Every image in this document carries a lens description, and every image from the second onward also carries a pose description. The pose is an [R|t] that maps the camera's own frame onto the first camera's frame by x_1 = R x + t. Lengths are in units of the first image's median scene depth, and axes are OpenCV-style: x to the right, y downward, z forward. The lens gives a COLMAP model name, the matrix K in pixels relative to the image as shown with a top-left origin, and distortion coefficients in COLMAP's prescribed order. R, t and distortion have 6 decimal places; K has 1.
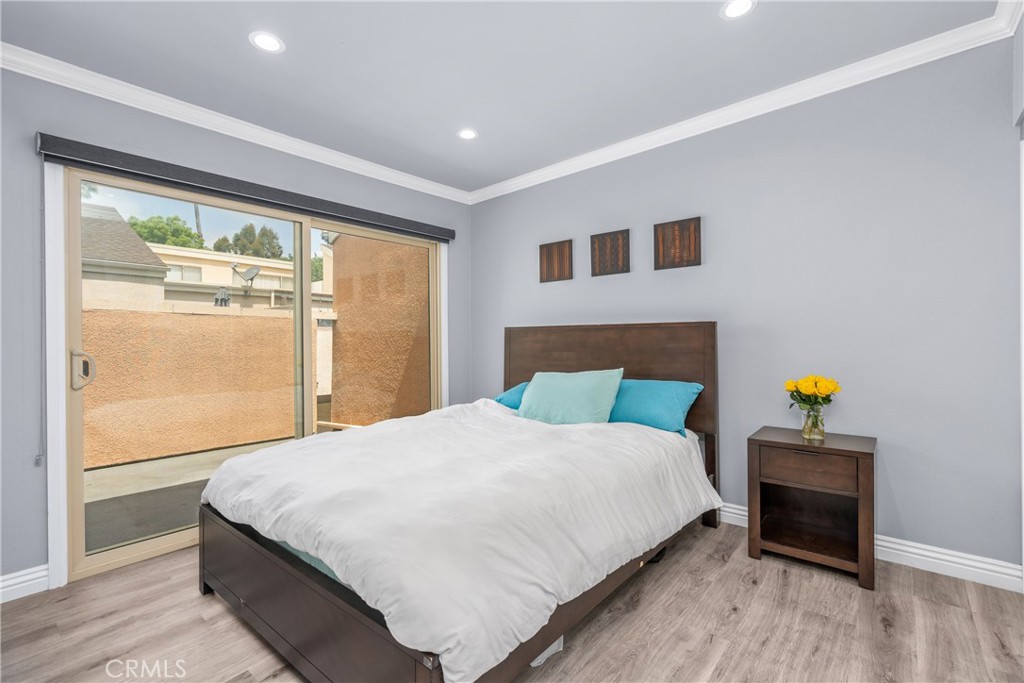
lens RADIAL K [[463.8, 0, 509.6], [0, 463.8, 341.8], [0, 0, 1]] dist [-0.002534, -0.000114]
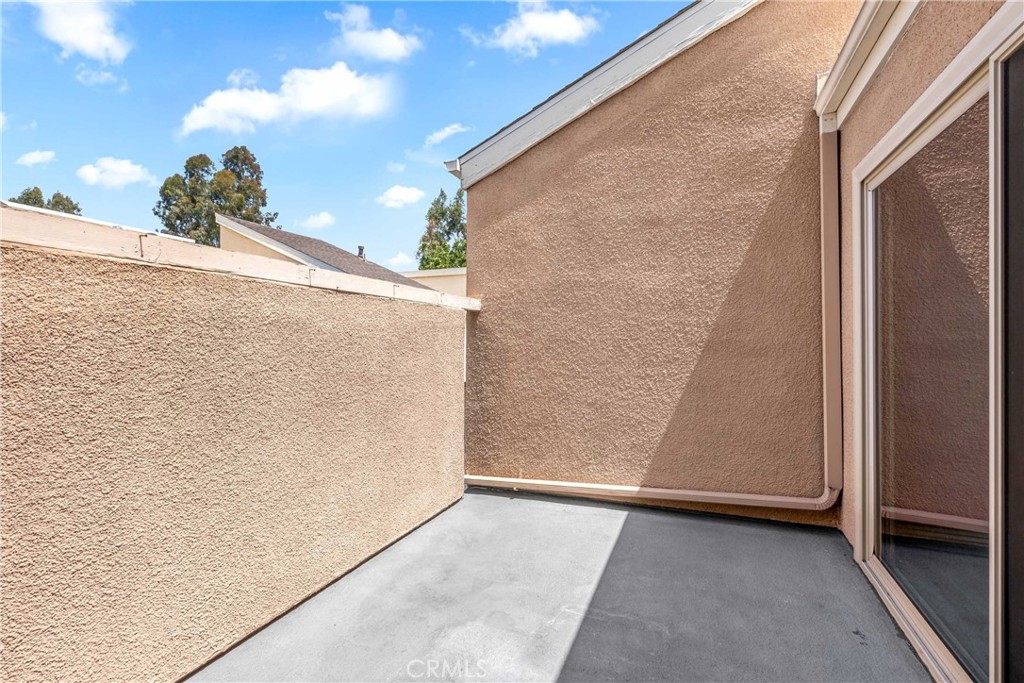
lens RADIAL K [[463.8, 0, 513.0], [0, 463.8, 338.7], [0, 0, 1]] dist [-0.002534, -0.000114]
pose [[0.953973, 0.005309, 0.299847, -0.586209], [-0.003899, 0.999978, -0.005300, -0.007057], [-0.299868, 0.003887, 0.953973, 0.435734]]
